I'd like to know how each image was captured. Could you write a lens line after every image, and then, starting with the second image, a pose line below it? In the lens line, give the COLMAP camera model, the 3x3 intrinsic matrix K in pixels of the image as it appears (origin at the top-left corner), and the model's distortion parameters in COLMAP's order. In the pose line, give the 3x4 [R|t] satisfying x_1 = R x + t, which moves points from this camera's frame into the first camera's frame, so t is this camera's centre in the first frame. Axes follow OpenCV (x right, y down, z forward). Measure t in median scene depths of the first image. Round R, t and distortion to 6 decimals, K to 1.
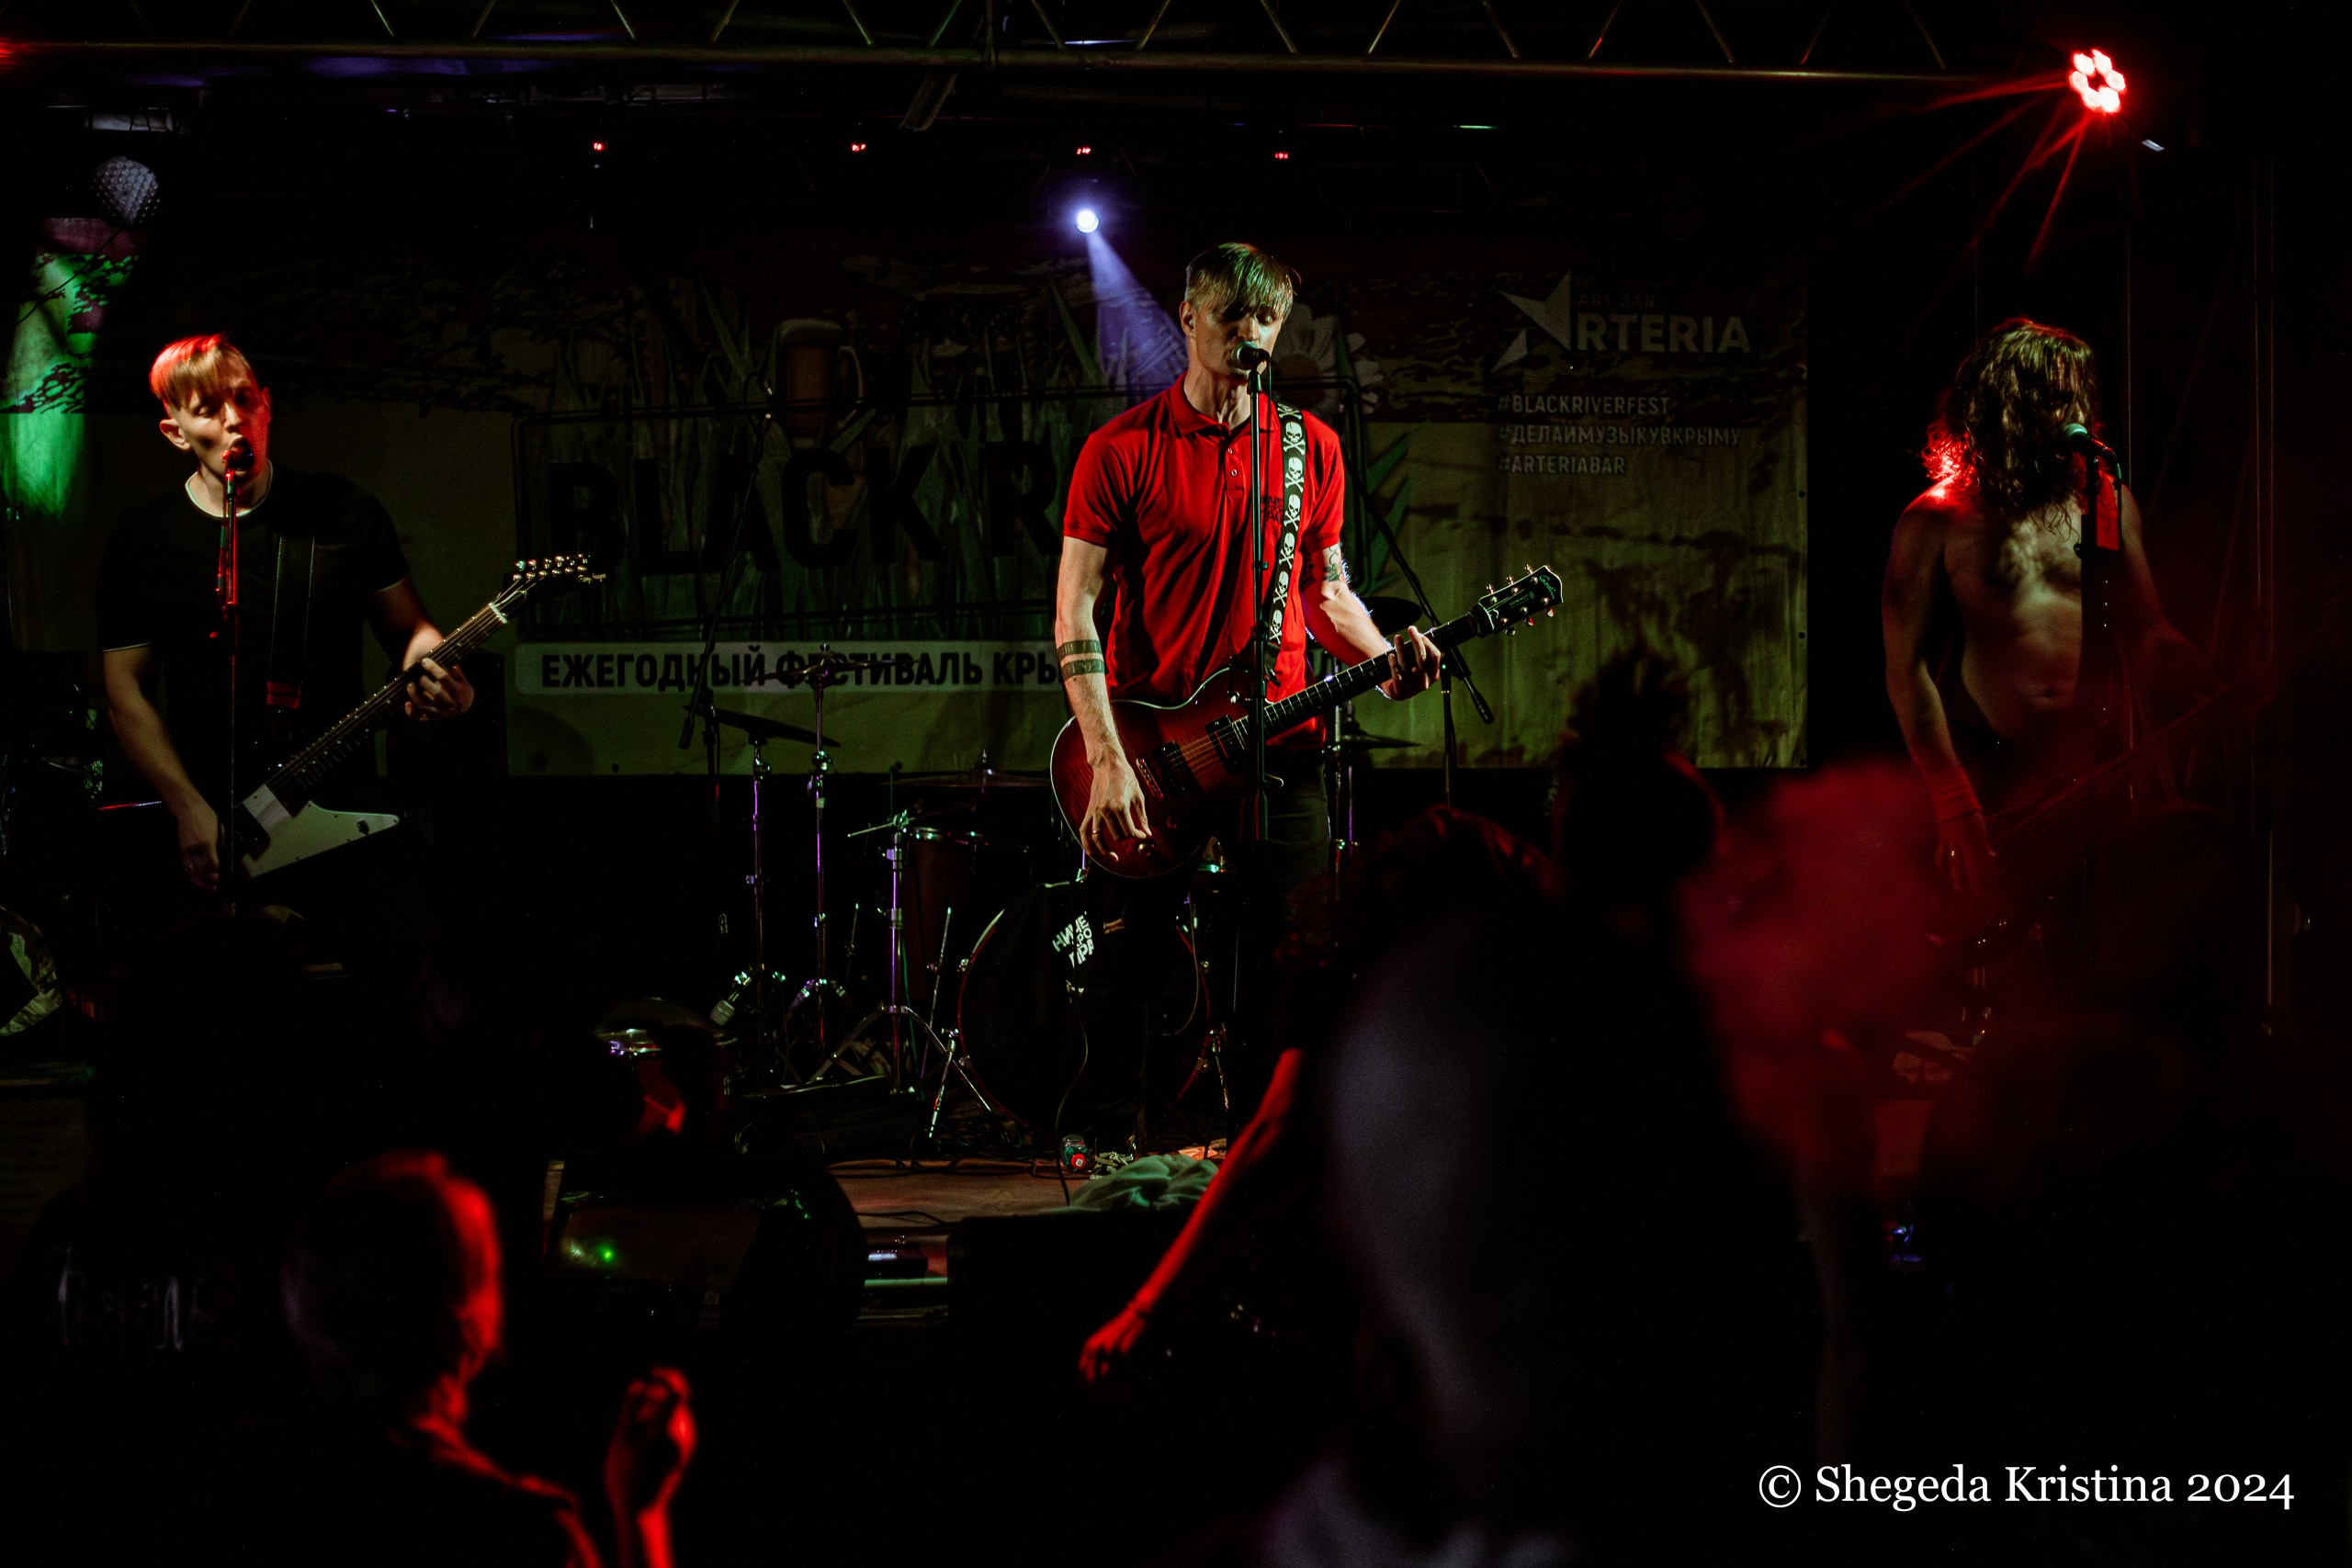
lens RADIAL K [[3696.6, 0, 1252.6], [0, 3696.6, 724.0], [0, 0, 1]] dist [-0.097794, 0.092573]
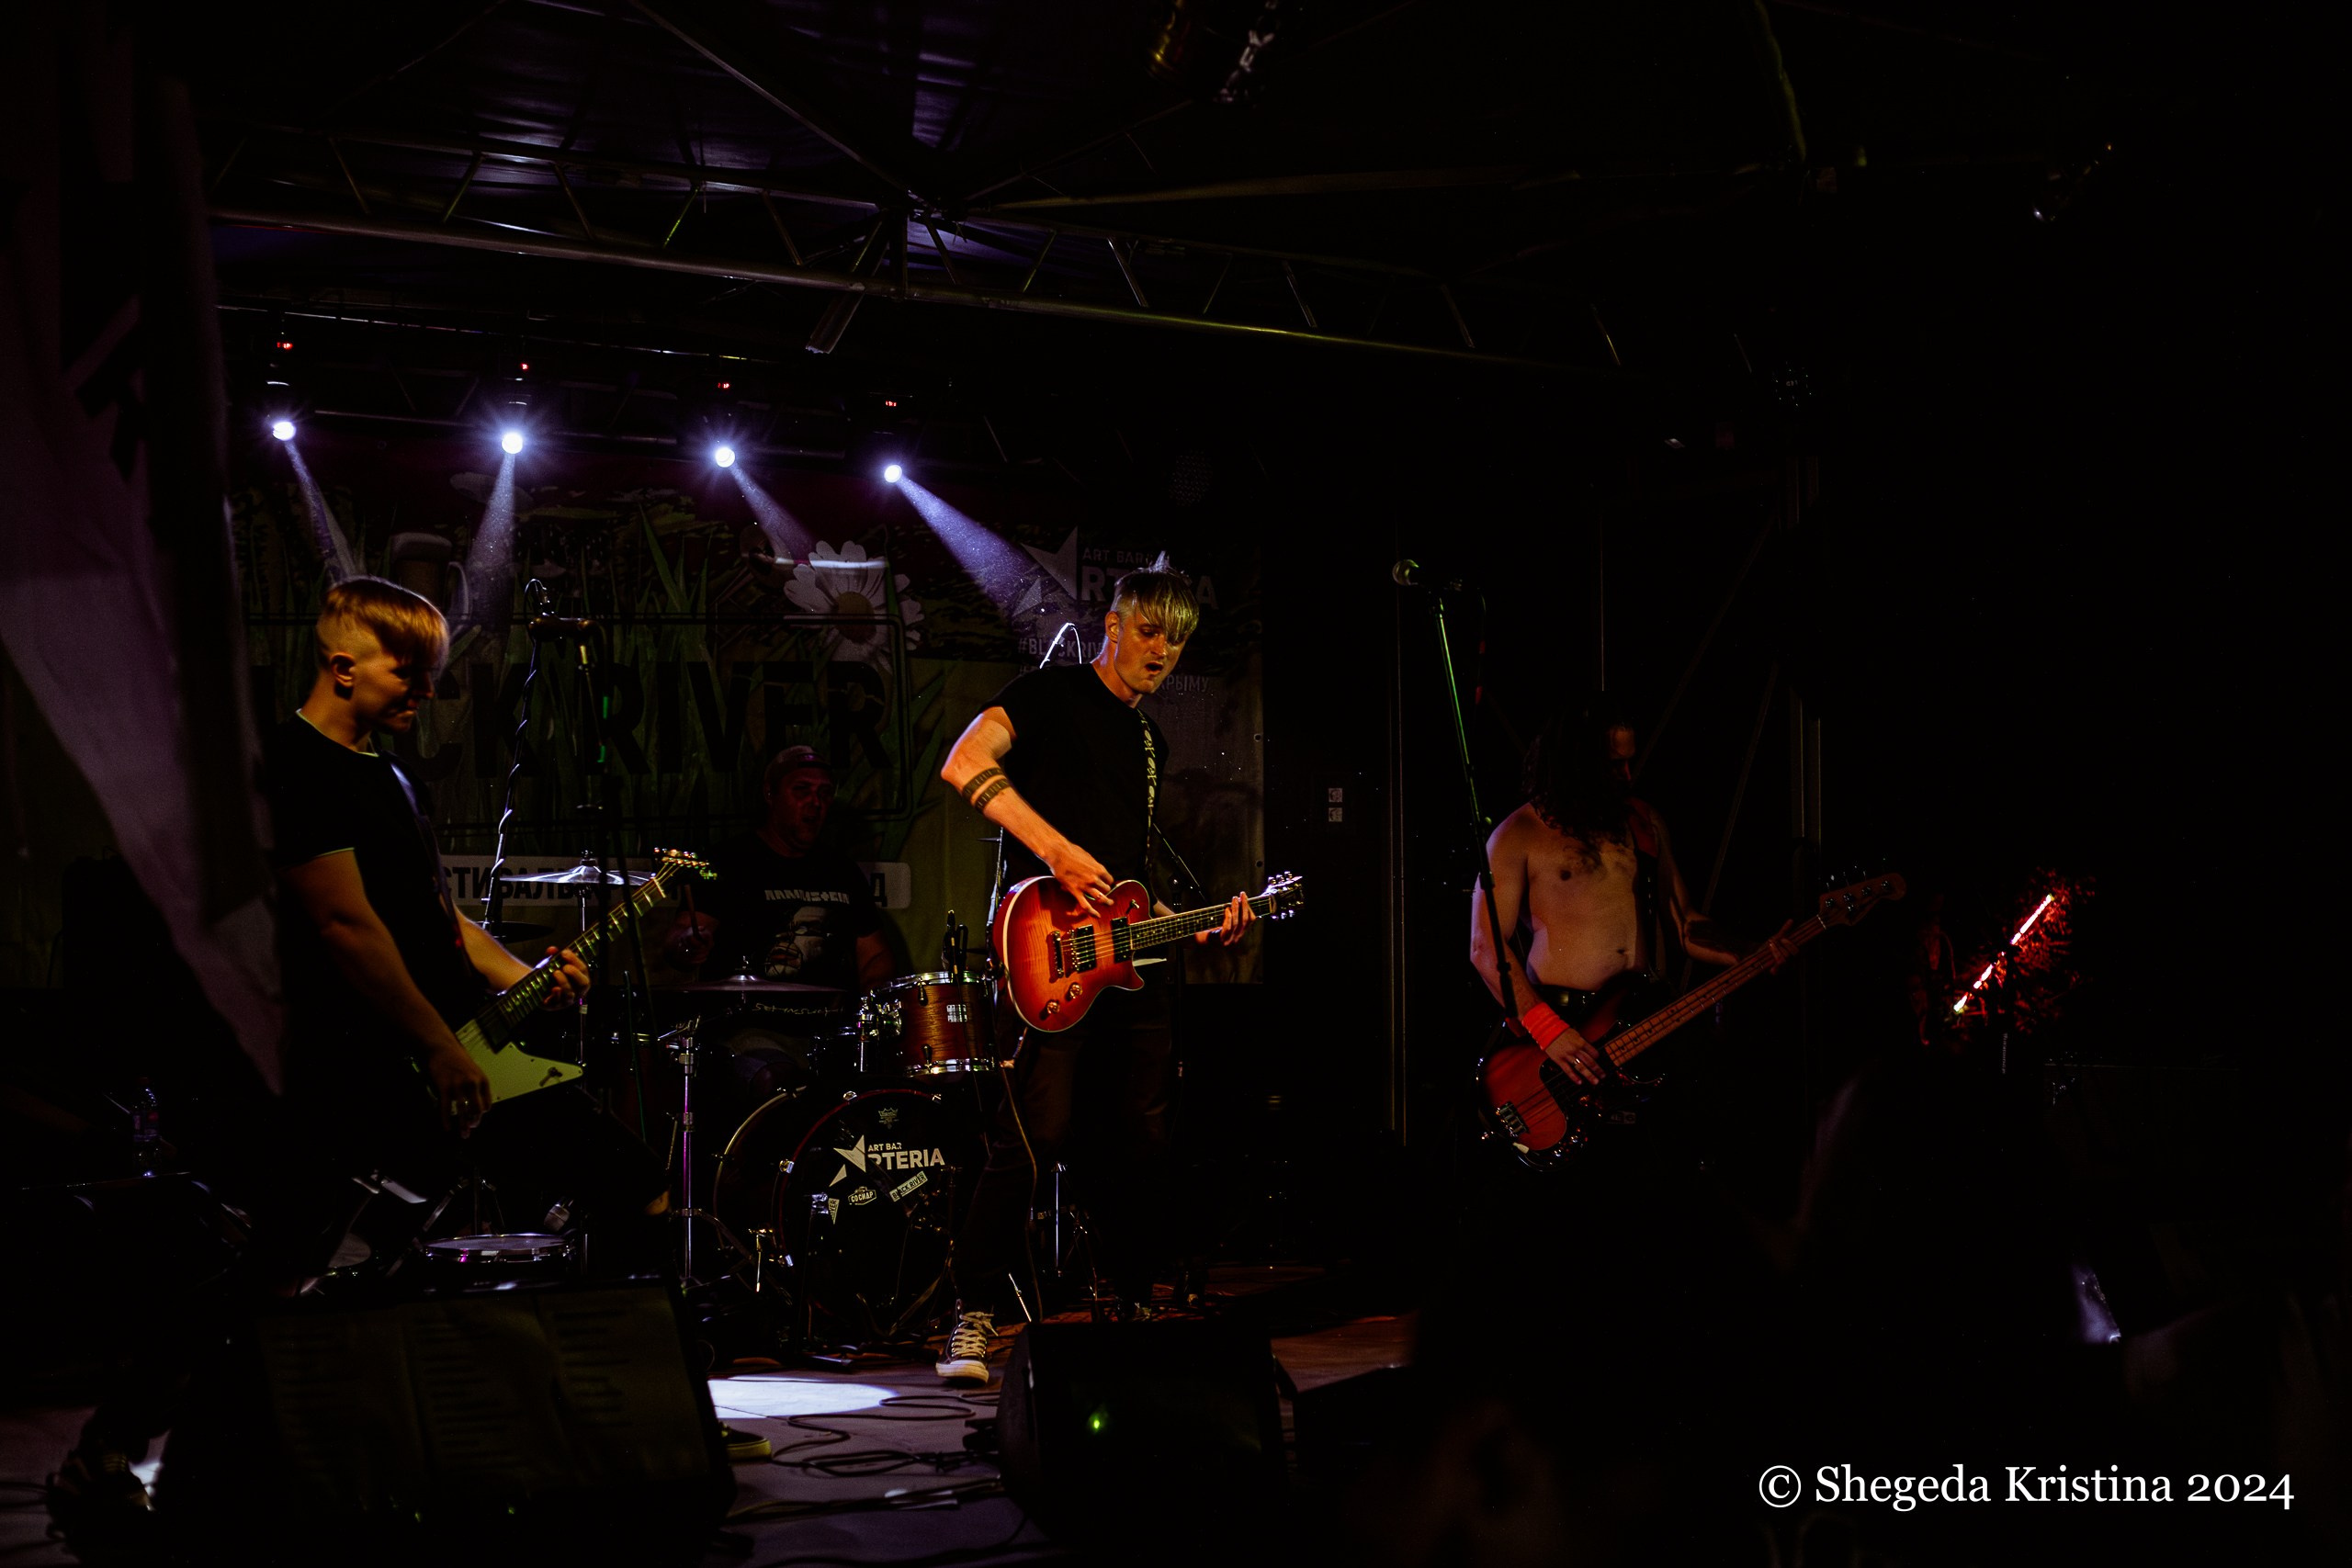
lens RADIAL K [[3422.0, 0, 1174.1], [0, 3422.0, 776.8], [0, 0, 1]] dist [-0.092039, -0.019722]
pose [[0.907893, 0.024583, 0.418481, -0.317124], [0.001595, 0.998069, -0.062090, 0.014081], [-0.419199, 0.057039, 0.906101, 0.077512]]
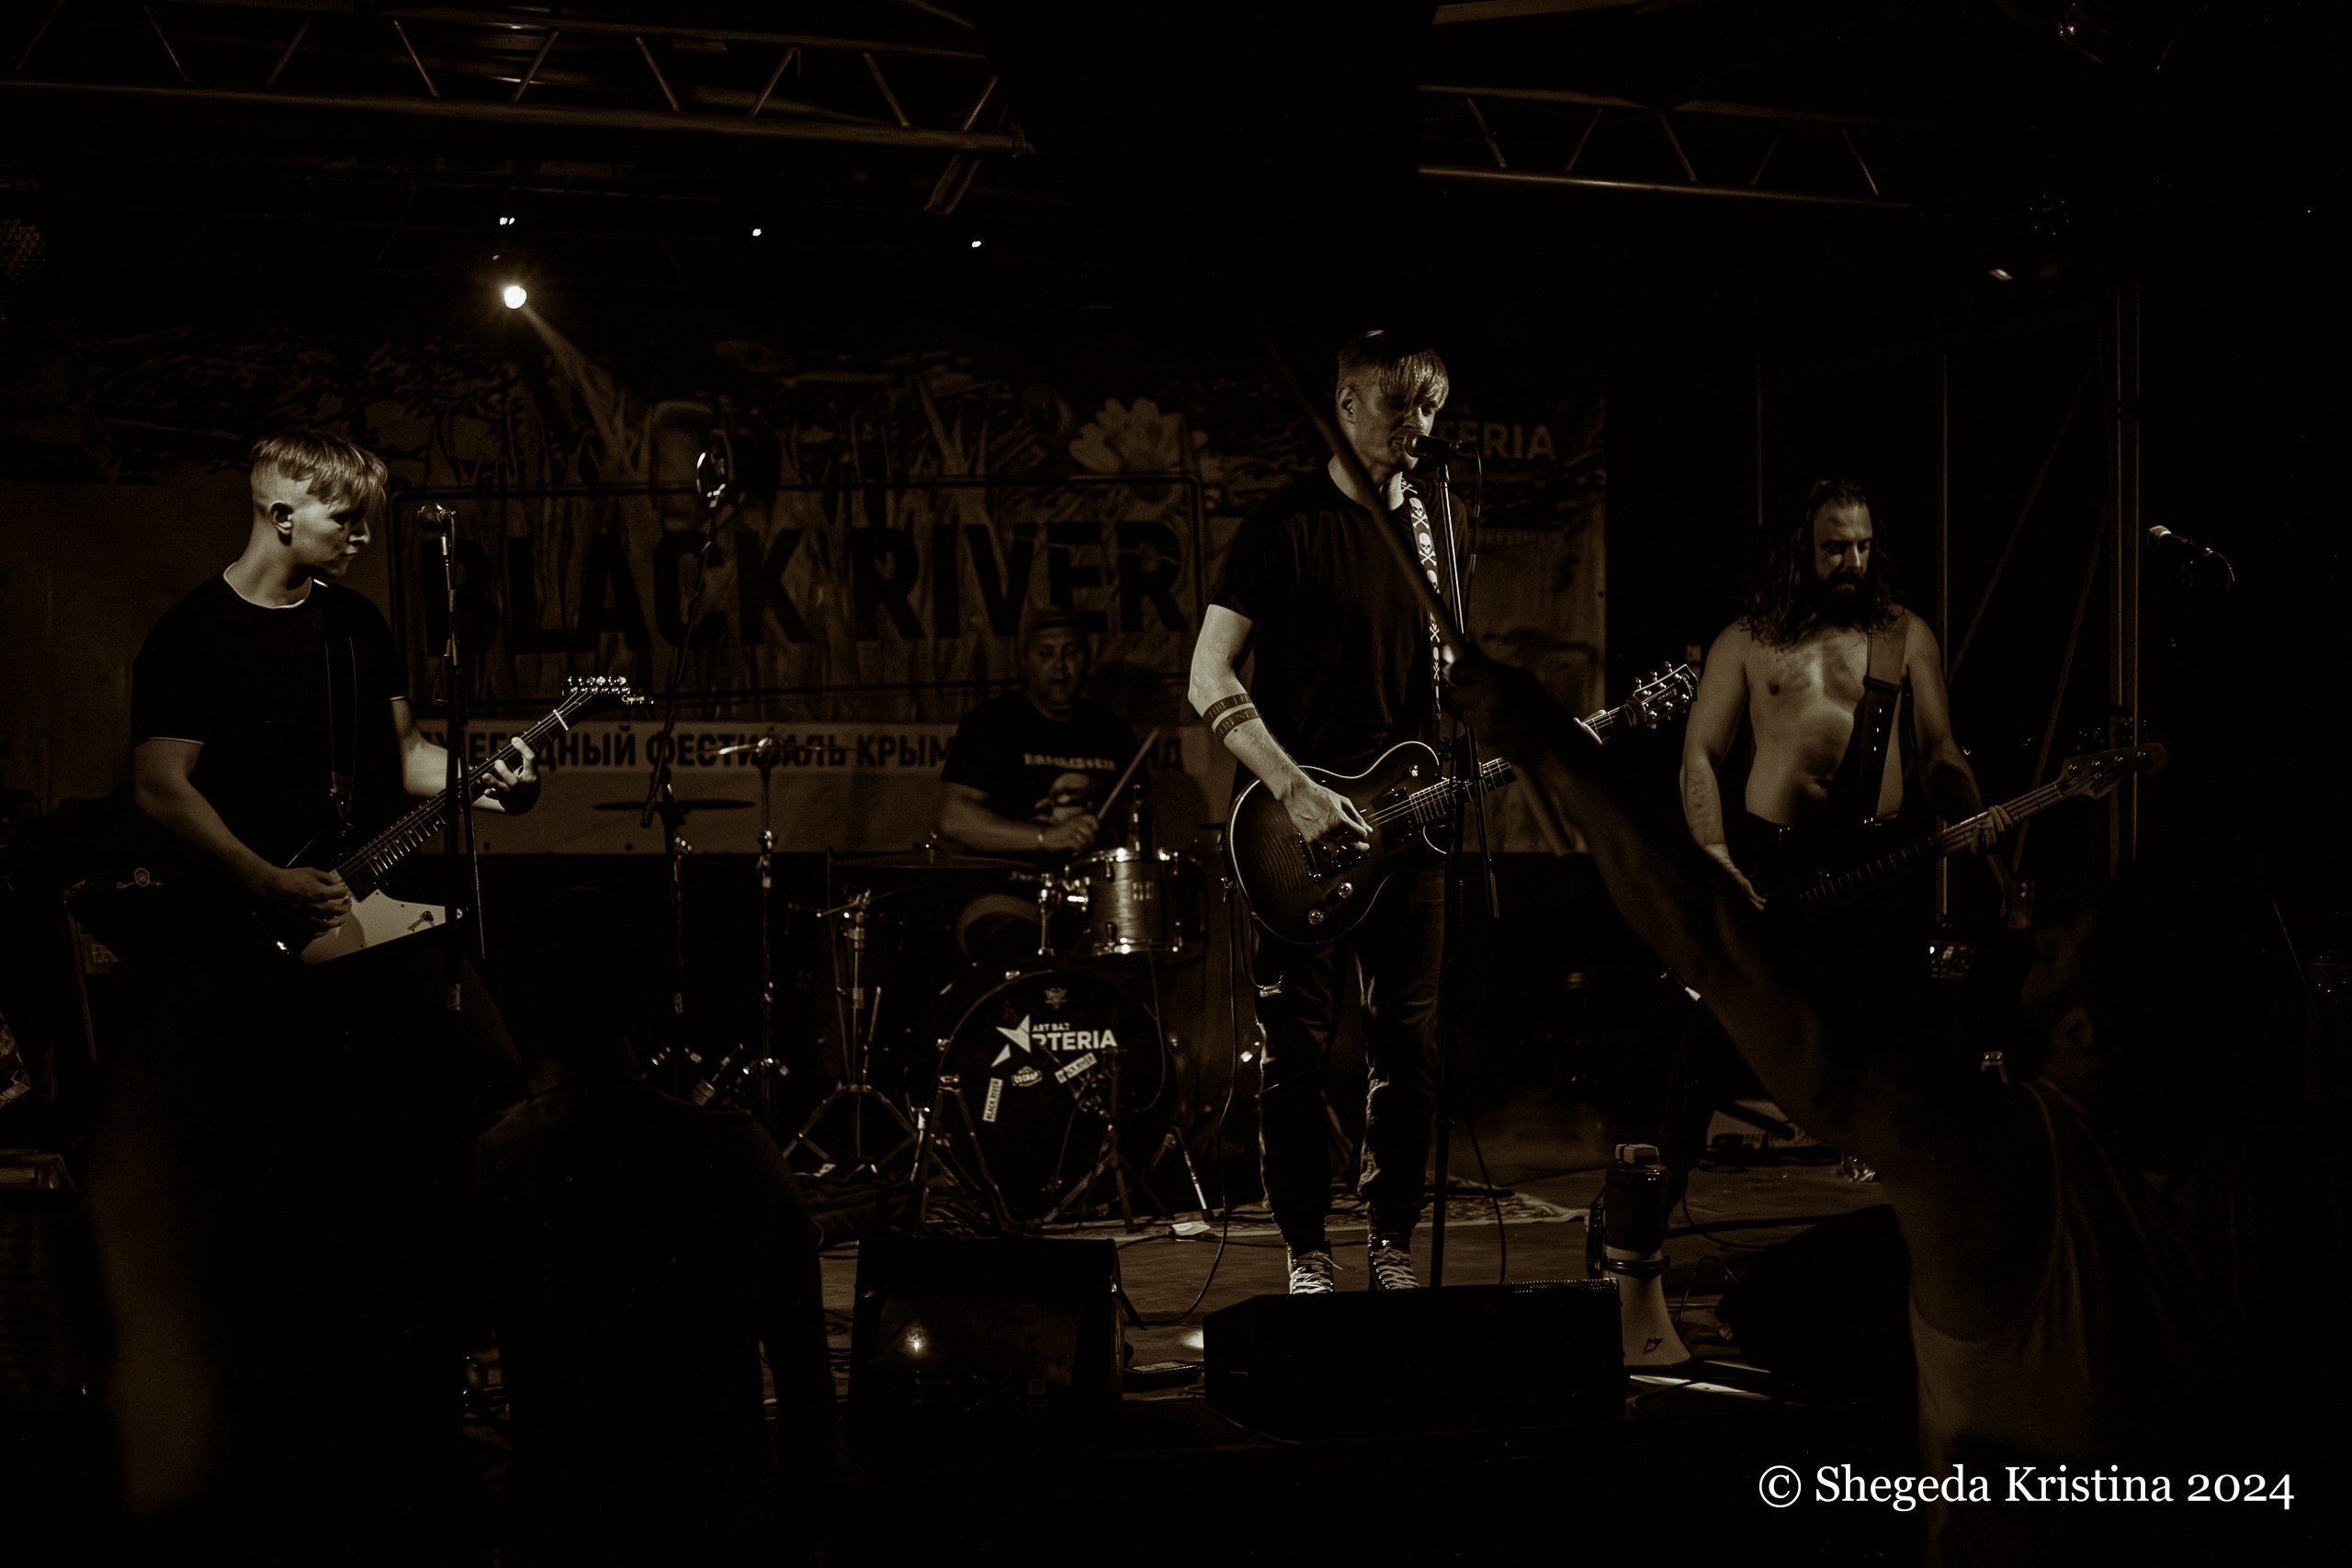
lens RADIAL K [[3422.0, 0, 1174.1], [0, 3422.0, 776.8], [0, 0, 1]] dist [-0.092039, -0.019722]
pose [[0.982441, 0.008866, 0.186361, -0.159387], [-0.006986, 0.999918, -0.010740, 0.001597], [-0.186441, 0.009249, 0.982423, 0.060746]]
